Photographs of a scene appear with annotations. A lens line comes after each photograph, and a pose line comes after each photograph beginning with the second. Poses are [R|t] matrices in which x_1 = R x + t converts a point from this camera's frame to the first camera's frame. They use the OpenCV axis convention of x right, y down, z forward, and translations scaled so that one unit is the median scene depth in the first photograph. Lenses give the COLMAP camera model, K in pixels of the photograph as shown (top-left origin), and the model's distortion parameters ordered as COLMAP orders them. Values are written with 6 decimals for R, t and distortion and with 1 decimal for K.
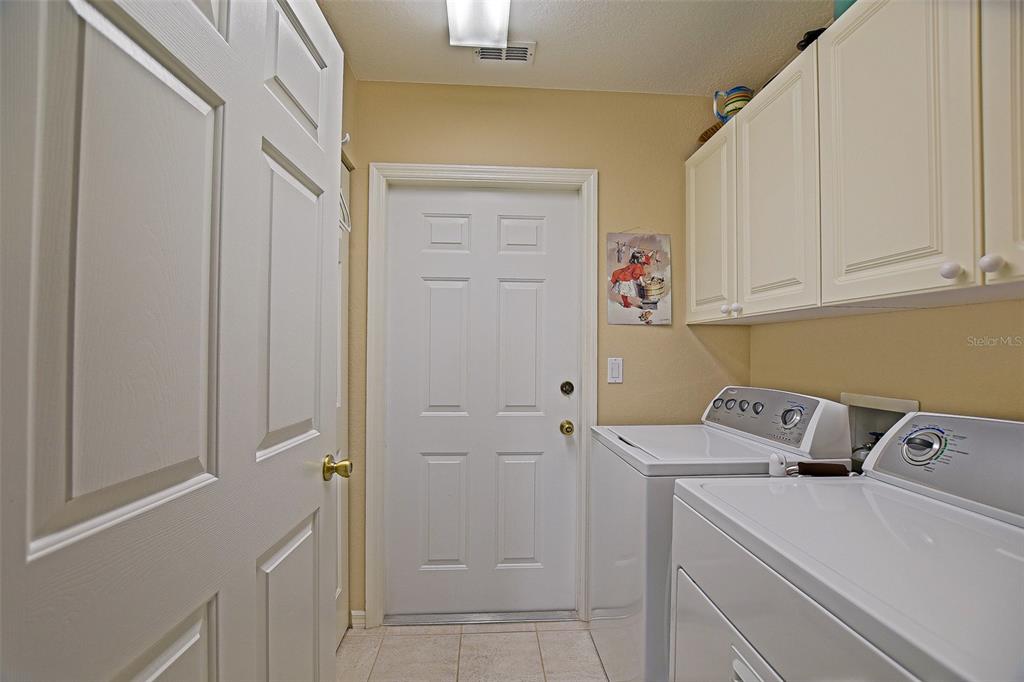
lens RADIAL K [[459.0, 0, 515.9], [0, 459.0, 349.9], [0, 0, 1]] dist [-0.026486, 0.000197]
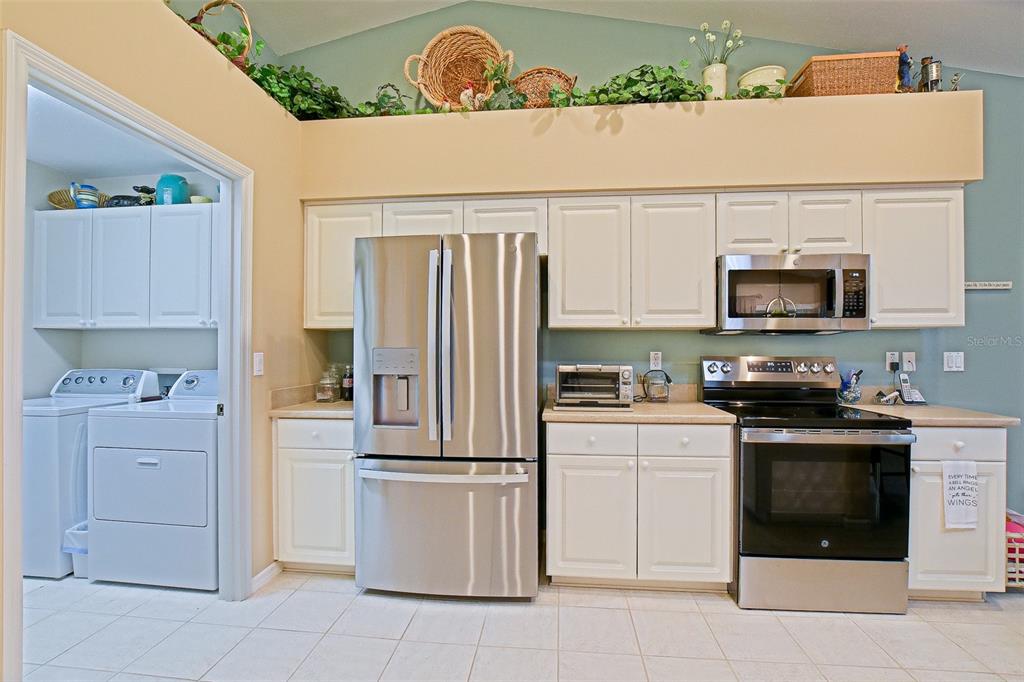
lens RADIAL K [[459.0, 0, 515.9], [0, 459.0, 349.9], [0, 0, 1]] dist [-0.026486, 0.000197]
pose [[0.176439, 0.003556, 0.984305, -1.071708], [-0.010431, 0.999944, -0.001742, -0.002607], [-0.984256, -0.009959, 0.176466, -1.051948]]
